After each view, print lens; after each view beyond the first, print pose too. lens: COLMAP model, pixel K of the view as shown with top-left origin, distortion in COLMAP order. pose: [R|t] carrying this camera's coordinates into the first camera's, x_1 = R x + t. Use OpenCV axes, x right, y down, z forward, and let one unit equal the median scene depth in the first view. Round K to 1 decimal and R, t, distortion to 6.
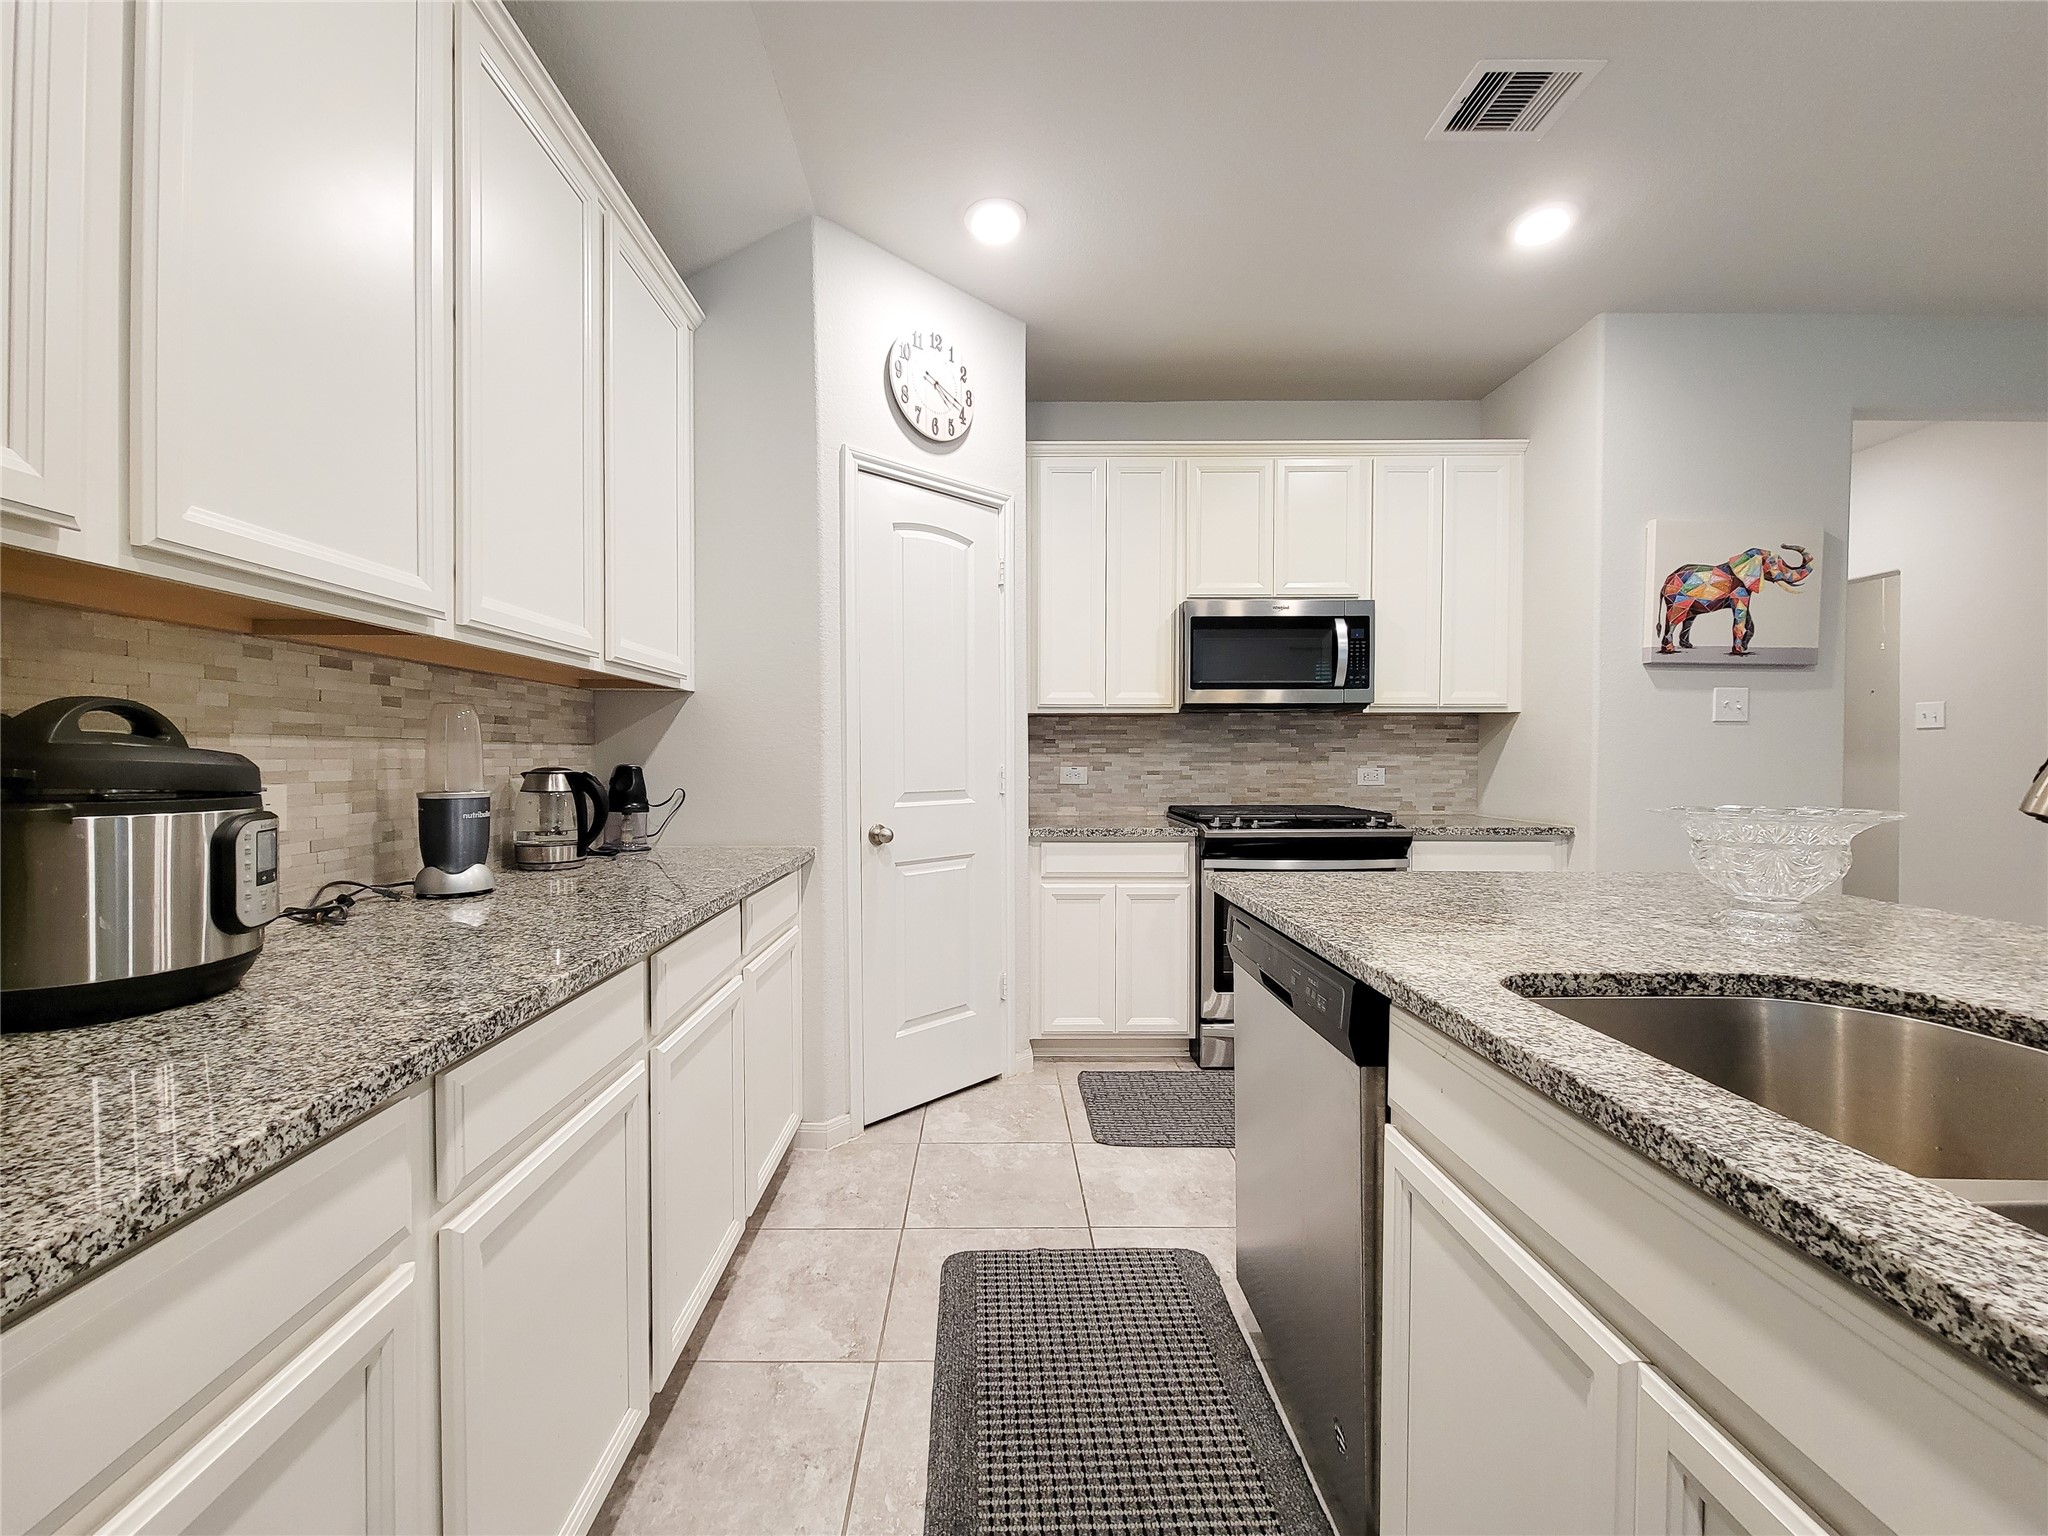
lens RADIAL K [[858.8, 0, 994.6], [0, 858.8, 768.5], [0, 0, 1]] dist [0.007346, -0.003712]
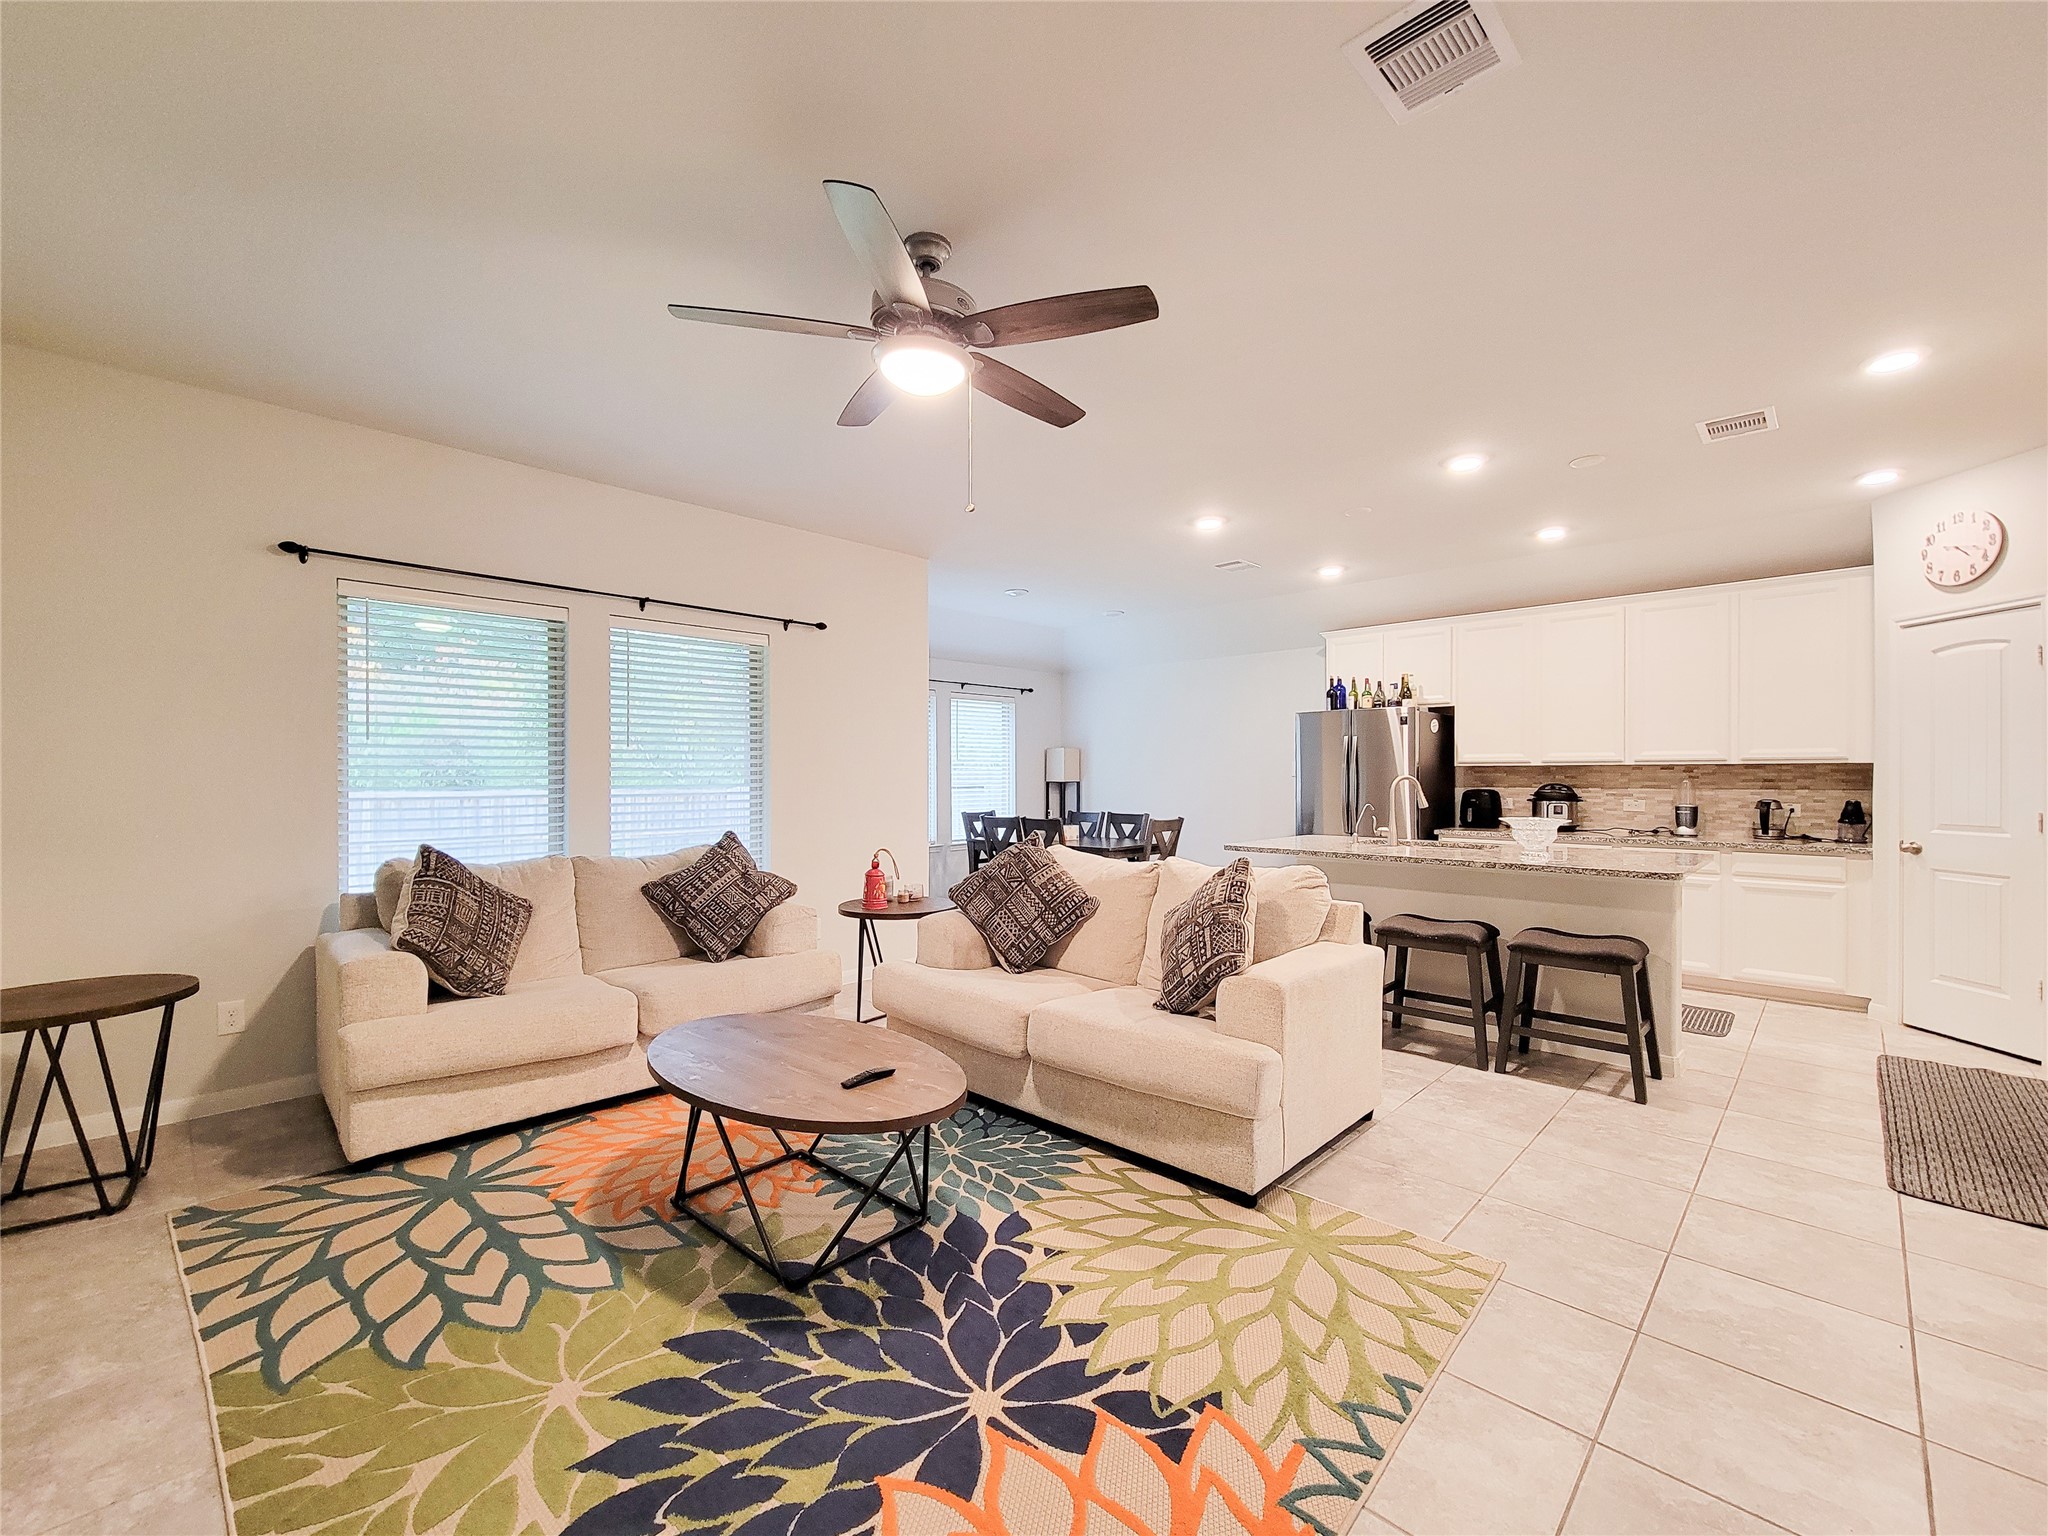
lens RADIAL K [[858.8, 0, 1017.8], [0, 858.8, 776.9], [0, 0, 1]] dist [0.007346, -0.003712]
pose [[-0.698269, 0.002523, -0.715831, 1.933333], [-0.007840, 0.999907, 0.011172, -0.053807], [0.715792, 0.013413, -0.698185, 0.813392]]
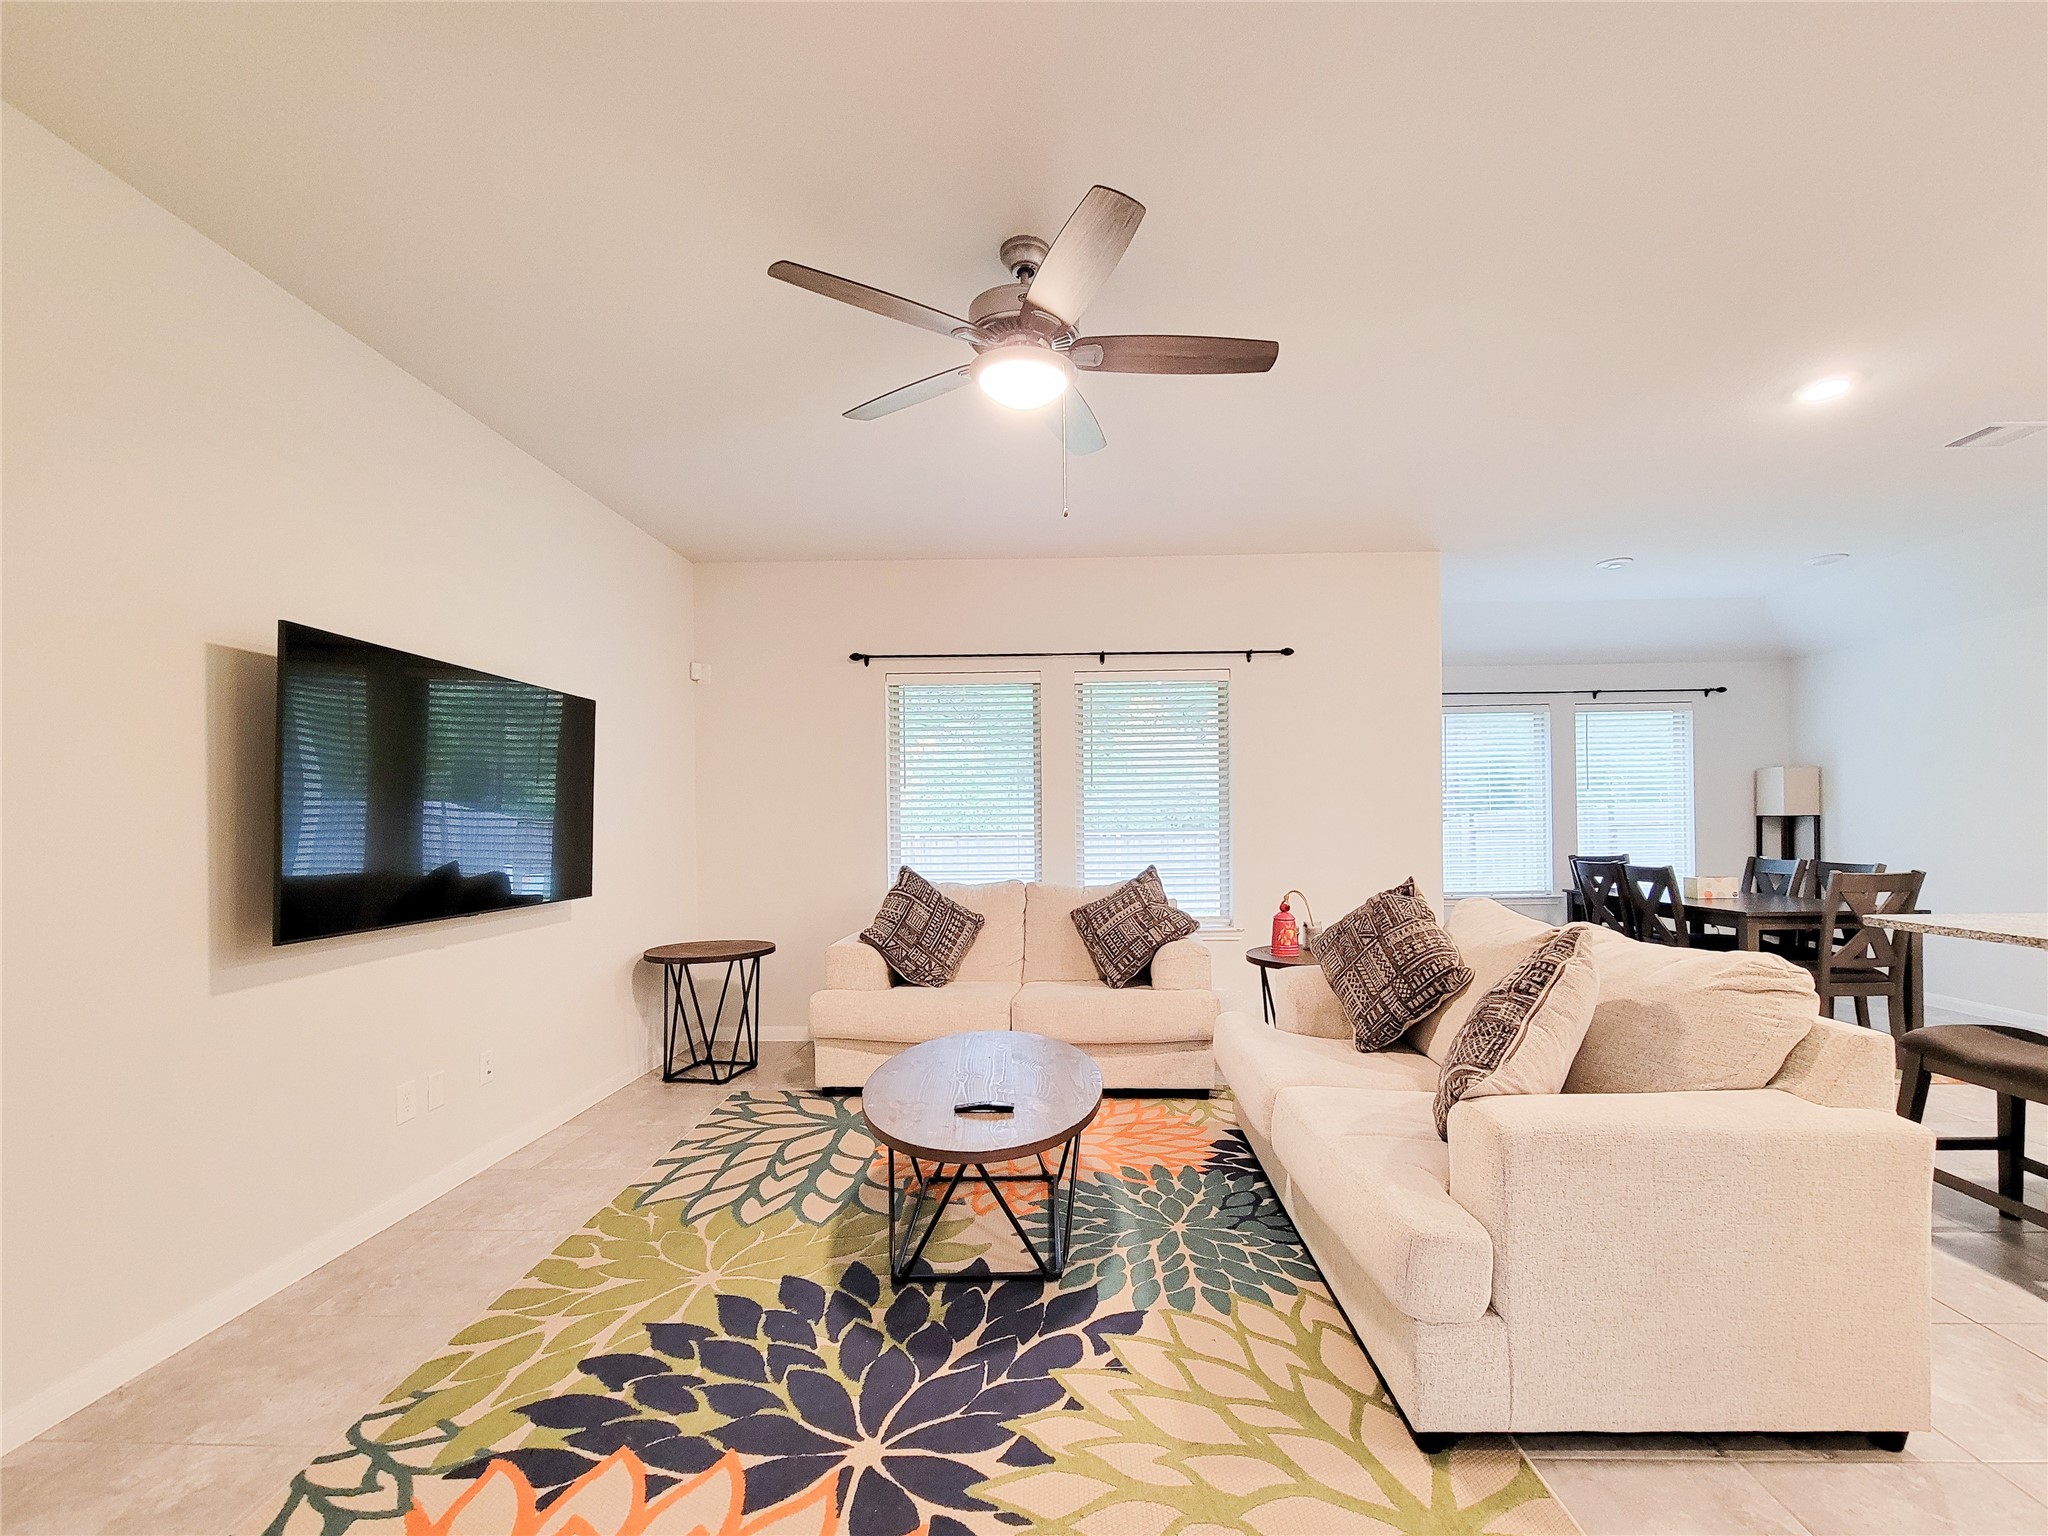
lens RADIAL K [[858.8, 0, 1047.8], [0, 858.8, 818.9], [0, 0, 1]] dist [0.007346, -0.003712]
pose [[-0.999678, 0.012005, 0.022346, 1.398198], [0.012223, 0.999879, 0.009654, -0.040523], [-0.022227, 0.009924, -0.999704, 0.950296]]
